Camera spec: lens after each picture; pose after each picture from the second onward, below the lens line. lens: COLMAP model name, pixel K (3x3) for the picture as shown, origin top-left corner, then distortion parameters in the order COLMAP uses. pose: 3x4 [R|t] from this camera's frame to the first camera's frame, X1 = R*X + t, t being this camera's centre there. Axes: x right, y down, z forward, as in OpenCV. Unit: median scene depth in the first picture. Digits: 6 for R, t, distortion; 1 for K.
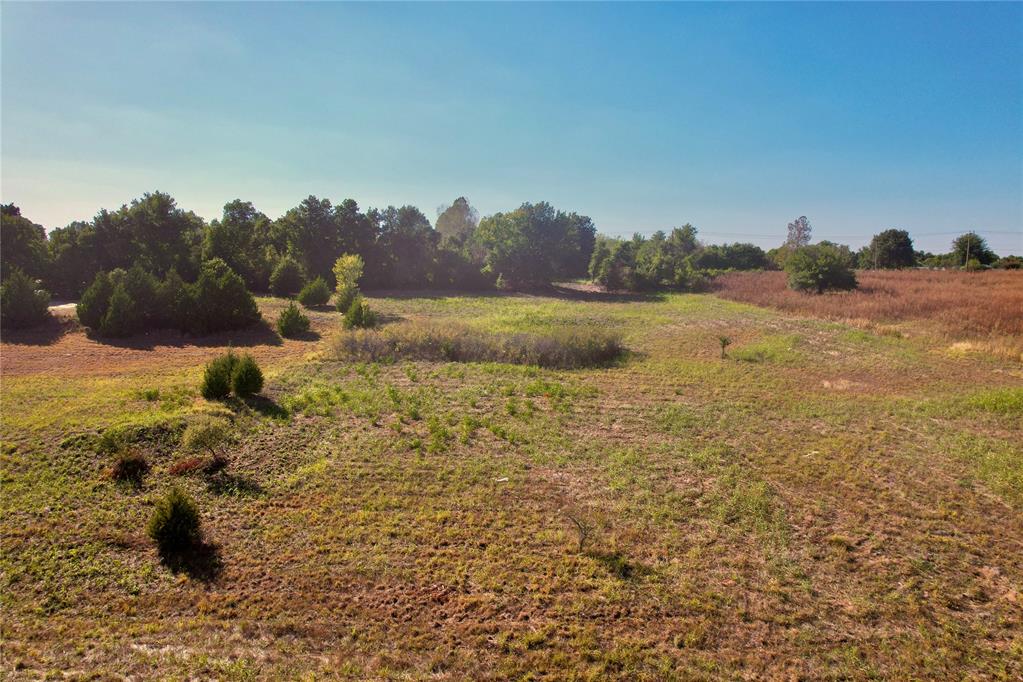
lens RADIAL K [[652.0, 0, 514.0], [0, 652.0, 350.1], [0, 0, 1]] dist [-0.079112, 0.068495]
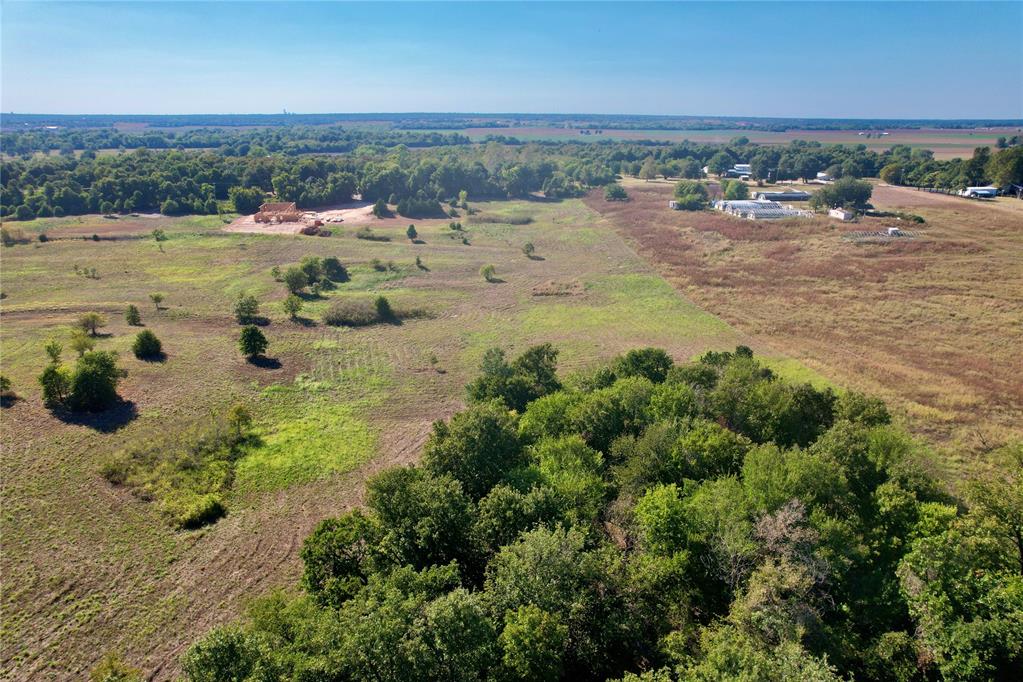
lens RADIAL K [[652.0, 0, 514.0], [0, 652.0, 350.1], [0, 0, 1]] dist [-0.079112, 0.068495]
pose [[0.998181, 0.016011, -0.058123, 0.323610], [-0.002761, 0.975221, 0.221215, -0.118080], [0.060224, -0.220652, 0.973492, -3.550235]]
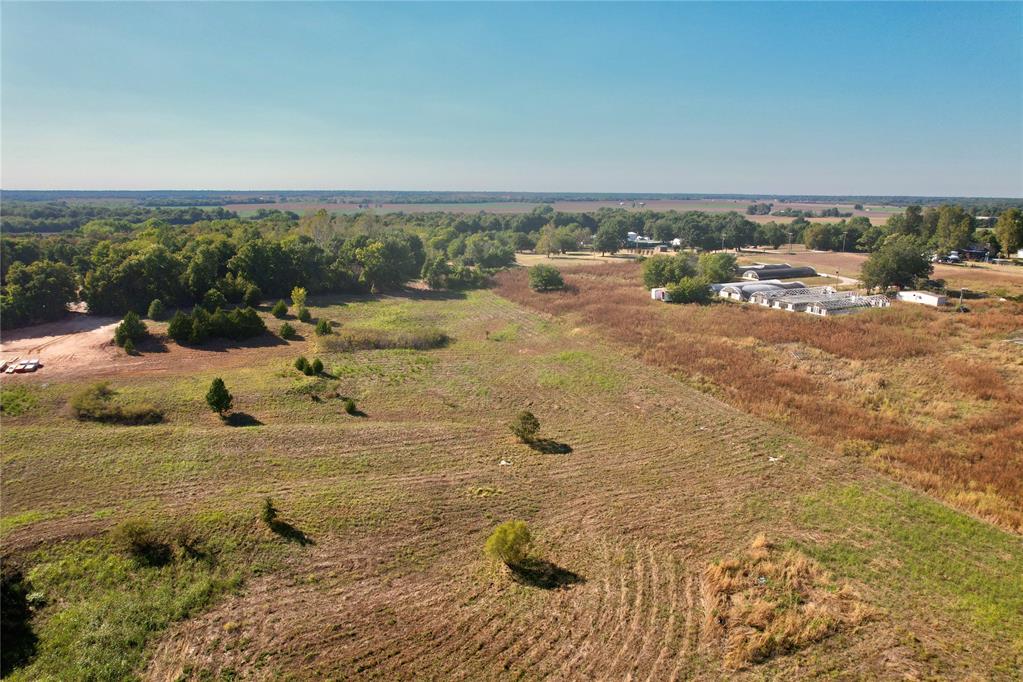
lens RADIAL K [[652.0, 0, 514.0], [0, 652.0, 350.1], [0, 0, 1]] dist [-0.079112, 0.068495]
pose [[0.958482, -0.070513, 0.276298, -0.261849], [0.038723, 0.992154, 0.118874, -0.233874], [-0.282513, -0.103239, 0.953692, -1.371418]]
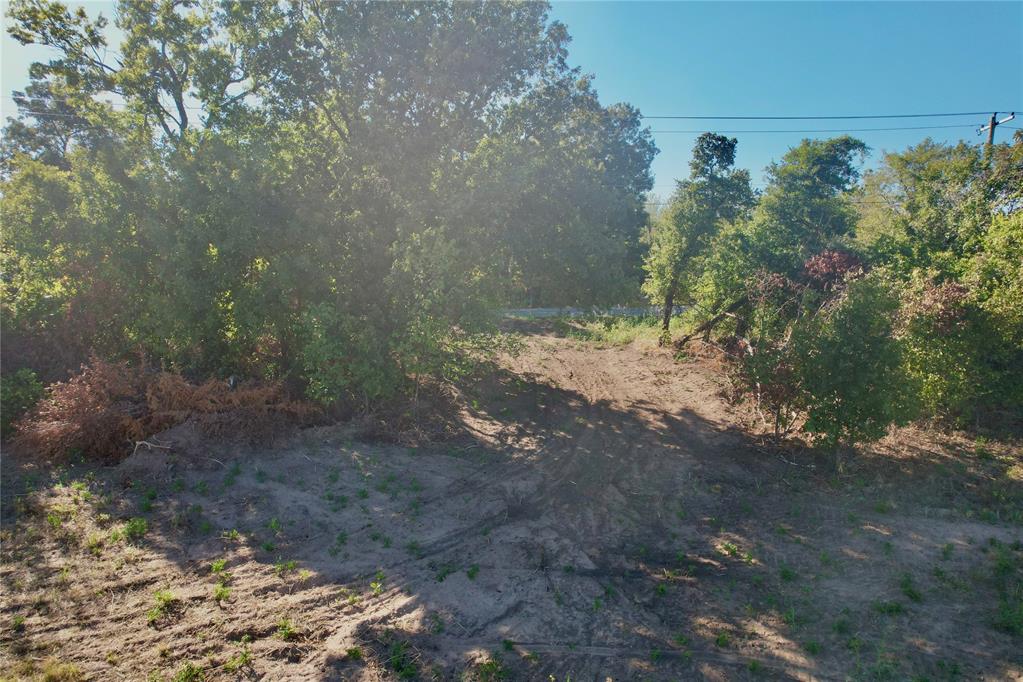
lens RADIAL K [[652.0, 0, 514.0], [0, 652.0, 350.1], [0, 0, 1]] dist [-0.079112, 0.068495]
pose [[0.999206, 0.004569, -0.039590, 0.158933], [-0.004727, 0.999981, -0.003898, -0.196452], [0.039571, 0.004082, 0.999208, 1.546683]]
